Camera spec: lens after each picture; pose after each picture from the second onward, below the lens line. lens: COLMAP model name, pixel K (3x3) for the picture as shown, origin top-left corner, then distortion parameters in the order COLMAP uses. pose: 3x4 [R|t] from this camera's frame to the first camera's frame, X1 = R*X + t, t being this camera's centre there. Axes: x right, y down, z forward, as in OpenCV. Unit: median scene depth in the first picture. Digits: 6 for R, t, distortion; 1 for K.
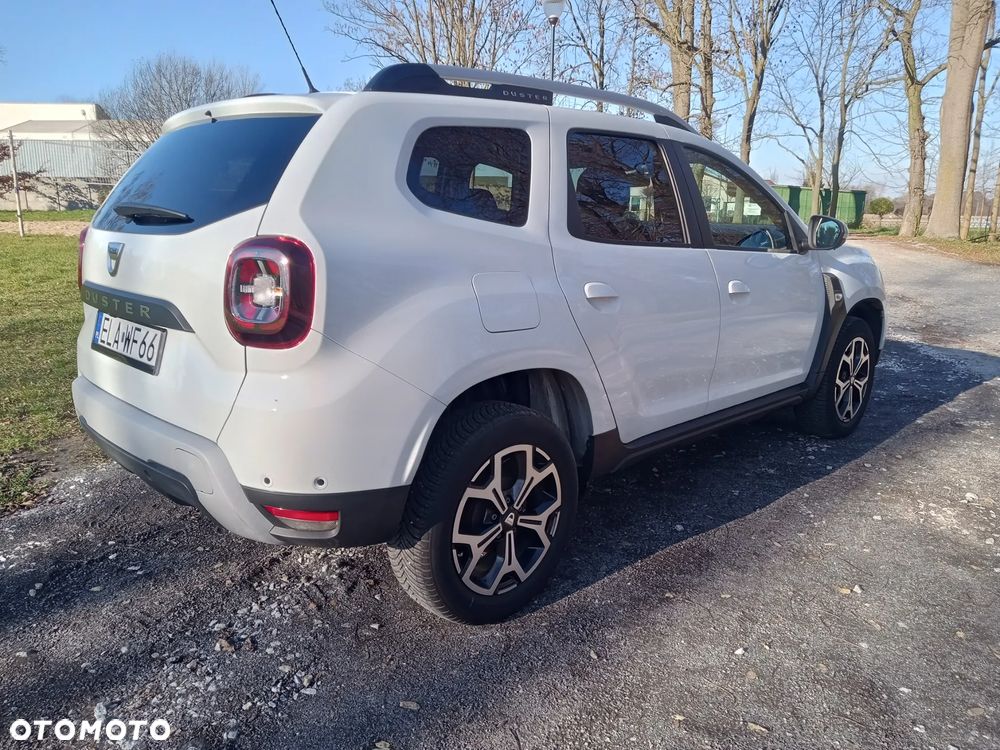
lens RADIAL K [[749.0, 0, 500.0], [0, 749.0, 375.0], [0, 0, 1]] dist [0.005942, 0.000704]
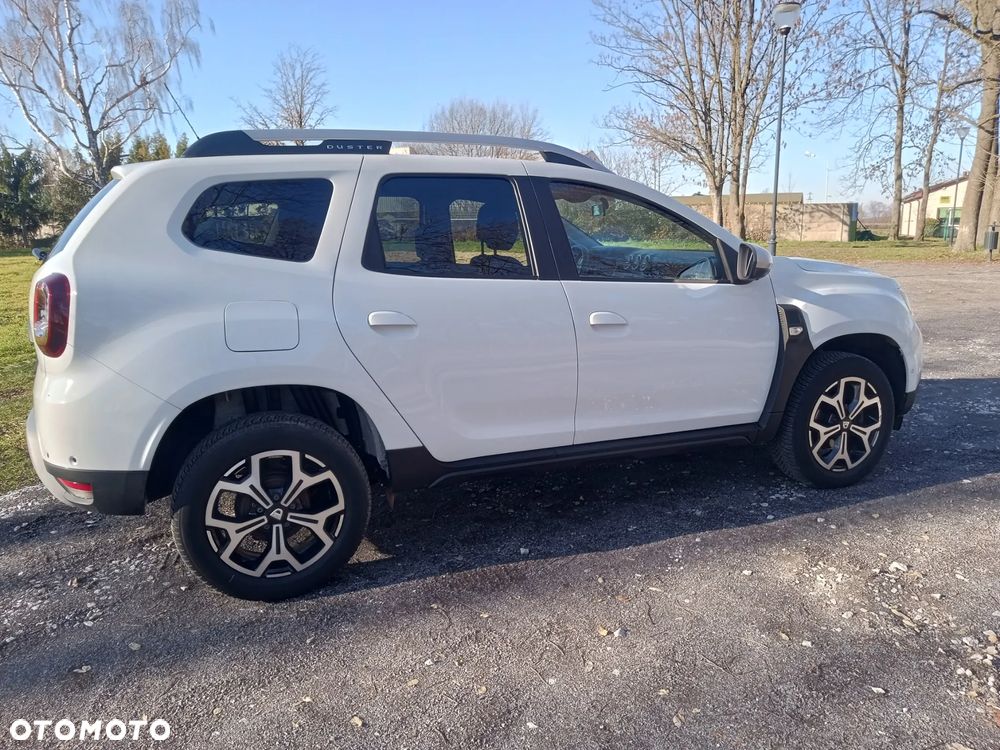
lens RADIAL K [[749.0, 0, 500.0], [0, 749.0, 375.0], [0, 0, 1]] dist [0.005942, 0.000704]
pose [[0.925562, 0.049094, -0.375398, 0.720853], [-0.059536, 0.998094, -0.016260, -0.022964], [0.373884, 0.037400, 0.926721, 0.042107]]
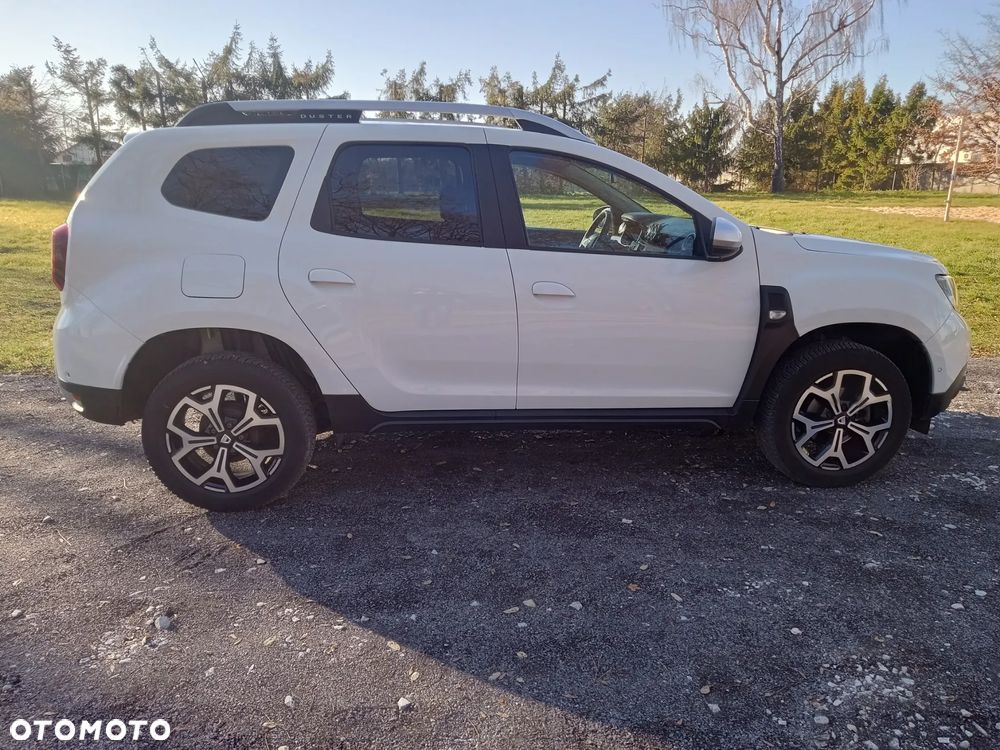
lens RADIAL K [[749.0, 0, 500.0], [0, 749.0, 375.0], [0, 0, 1]] dist [0.005942, 0.000704]
pose [[0.783024, 0.152769, -0.602939, 1.133923], [-0.140530, 0.987754, 0.067767, -0.078453], [0.605908, 0.031668, 0.794904, 0.212454]]
